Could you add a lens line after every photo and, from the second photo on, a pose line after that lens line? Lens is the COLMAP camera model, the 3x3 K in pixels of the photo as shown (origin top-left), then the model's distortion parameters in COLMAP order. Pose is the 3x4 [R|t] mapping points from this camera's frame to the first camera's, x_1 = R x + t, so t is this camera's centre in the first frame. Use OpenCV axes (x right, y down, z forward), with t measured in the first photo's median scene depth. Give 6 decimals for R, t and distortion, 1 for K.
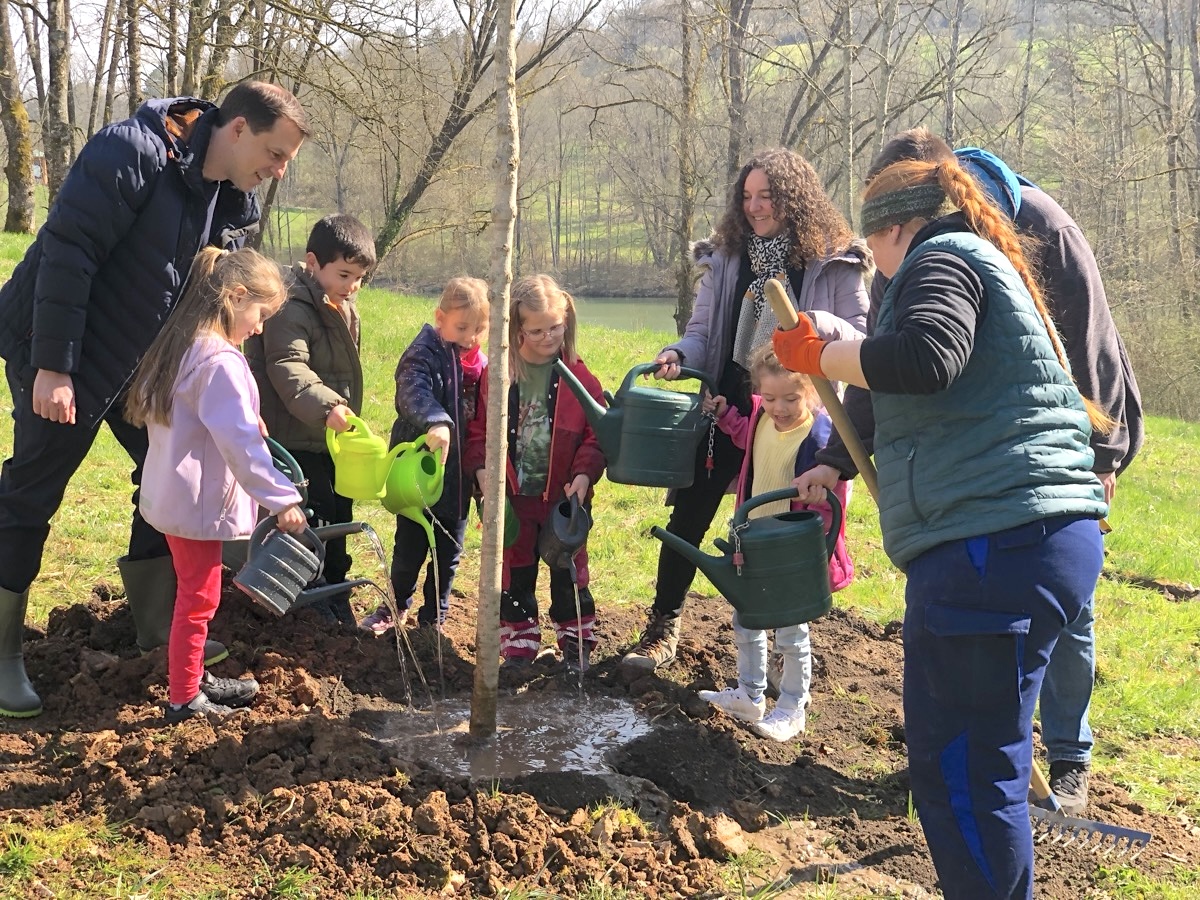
lens RADIAL K [[1757.5, 0, 608.3], [0, 1757.5, 472.0], [0, 0, 1]] dist [0.158564, -0.619644]
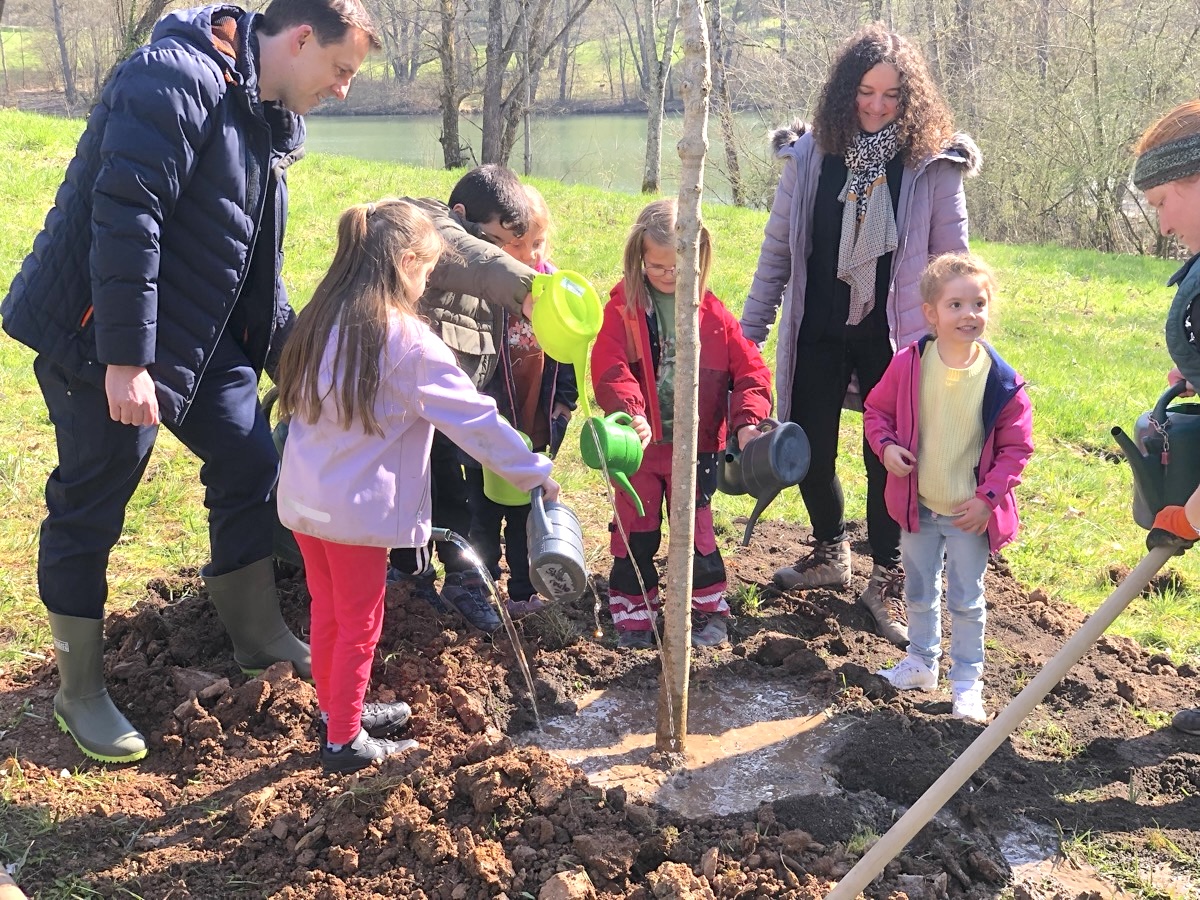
lens RADIAL K [[1757.5, 0, 608.3], [0, 1757.5, 472.0], [0, 0, 1]] dist [0.158564, -0.619644]
pose [[0.987907, -0.052975, 0.145716, -0.190109], [0.037436, 0.993512, 0.107391, -0.069775], [-0.150460, -0.100638, 0.983481, 0.131635]]
